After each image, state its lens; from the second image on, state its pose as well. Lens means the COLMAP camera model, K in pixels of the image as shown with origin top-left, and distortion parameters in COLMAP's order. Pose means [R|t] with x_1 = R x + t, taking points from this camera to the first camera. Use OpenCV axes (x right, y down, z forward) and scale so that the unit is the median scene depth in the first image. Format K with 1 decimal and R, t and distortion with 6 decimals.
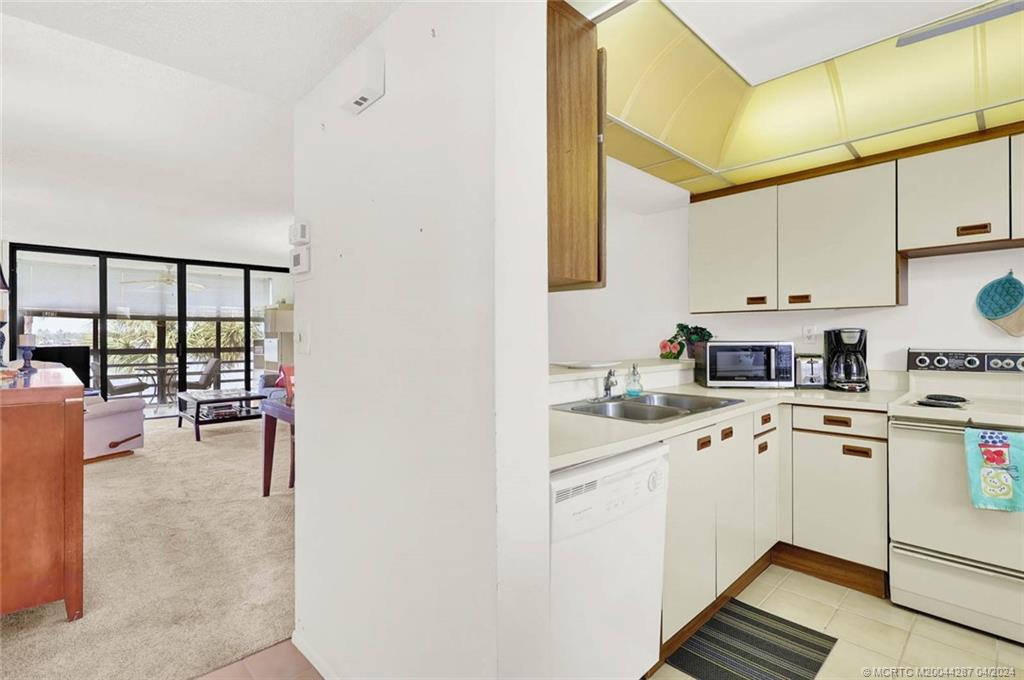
lens RADIAL K [[477.9, 0, 512.7], [0, 477.9, 337.6], [0, 0, 1]] dist [-0.002202, 0.000329]
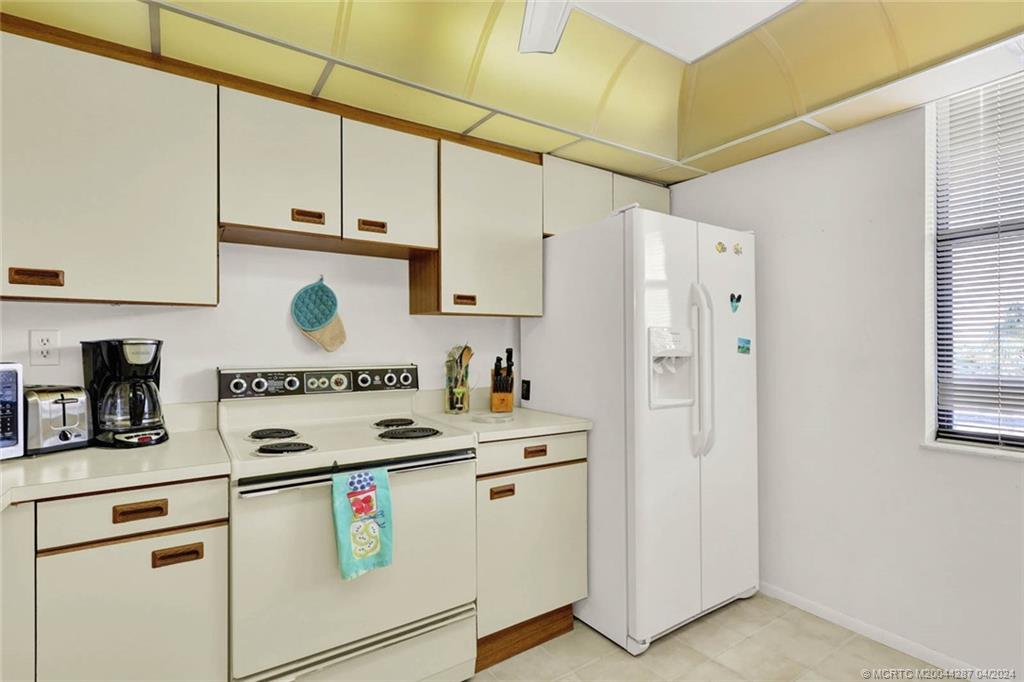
lens RADIAL K [[497.9, 0, 525.7], [0, 497.9, 348.1], [0, 0, 1]] dist [-0.000438, 0.000132]
pose [[0.153153, 0.003869, 0.988195, 0.183645], [0.002570, 0.999987, -0.004314, -0.003156], [-0.988199, 0.003201, 0.153141, 0.461282]]
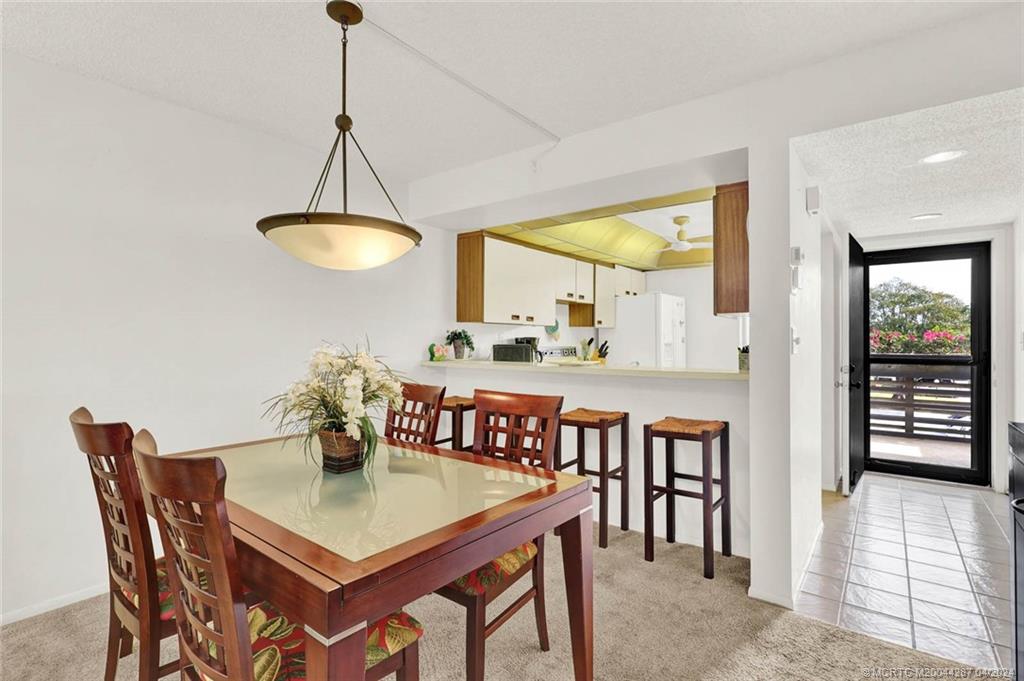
lens RADIAL K [[479.6, 0, 512.0], [0, 479.6, 340.5], [0, 0, 1]] dist [-0.003096, -0.000276]
pose [[-0.138716, 0.002311, 0.990330, -1.161534], [-0.002389, 0.999994, -0.002668, 0.000055], [-0.990329, -0.002736, -0.138709, 1.428166]]
